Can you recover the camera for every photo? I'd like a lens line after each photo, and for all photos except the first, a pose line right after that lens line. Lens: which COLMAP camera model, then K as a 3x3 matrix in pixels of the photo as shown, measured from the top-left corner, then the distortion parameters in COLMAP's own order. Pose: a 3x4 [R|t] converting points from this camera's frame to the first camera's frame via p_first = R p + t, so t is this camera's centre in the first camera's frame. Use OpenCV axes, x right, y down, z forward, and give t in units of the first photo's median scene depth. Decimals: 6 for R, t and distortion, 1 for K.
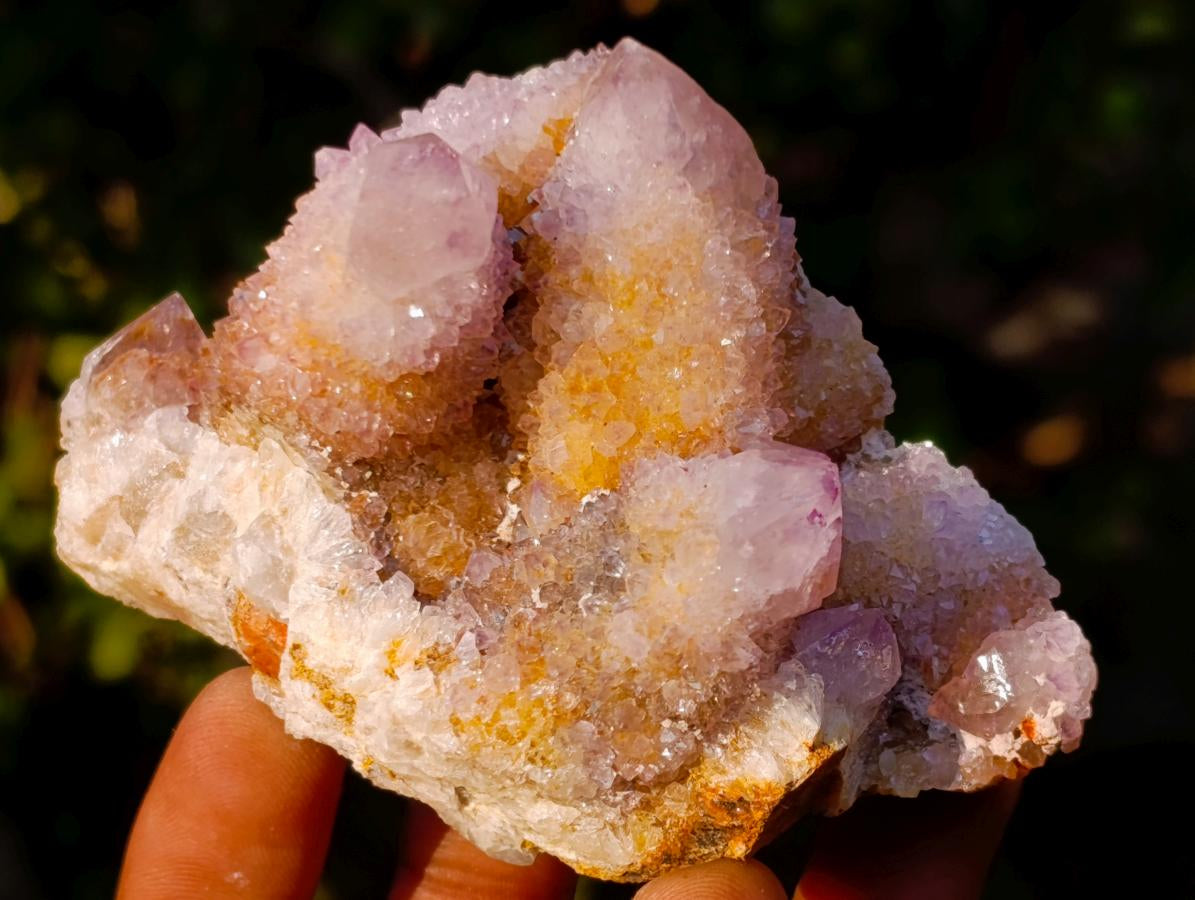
lens RADIAL K [[3807.8, 0, 597.0], [0, 3807.8, 449.7], [0, 0, 1]] dist [0.243870, 0.000000]
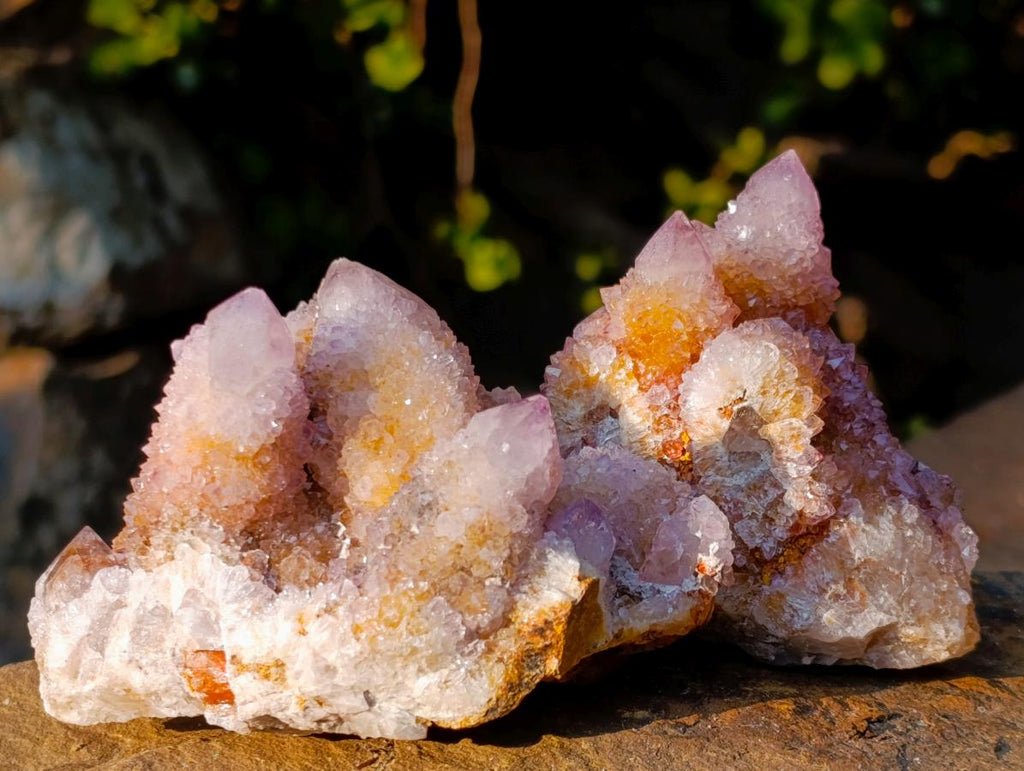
lens RADIAL K [[3262.9, 0, 509.6], [0, 3262.9, 384.0], [0, 0, 1]] dist [0.243870, 0.000000]
pose [[0.946624, -0.218608, 0.236885, -0.266051], [0.306574, 0.837612, -0.452126, 0.597381], [-0.099579, 0.500616, 0.859923, -0.189204]]
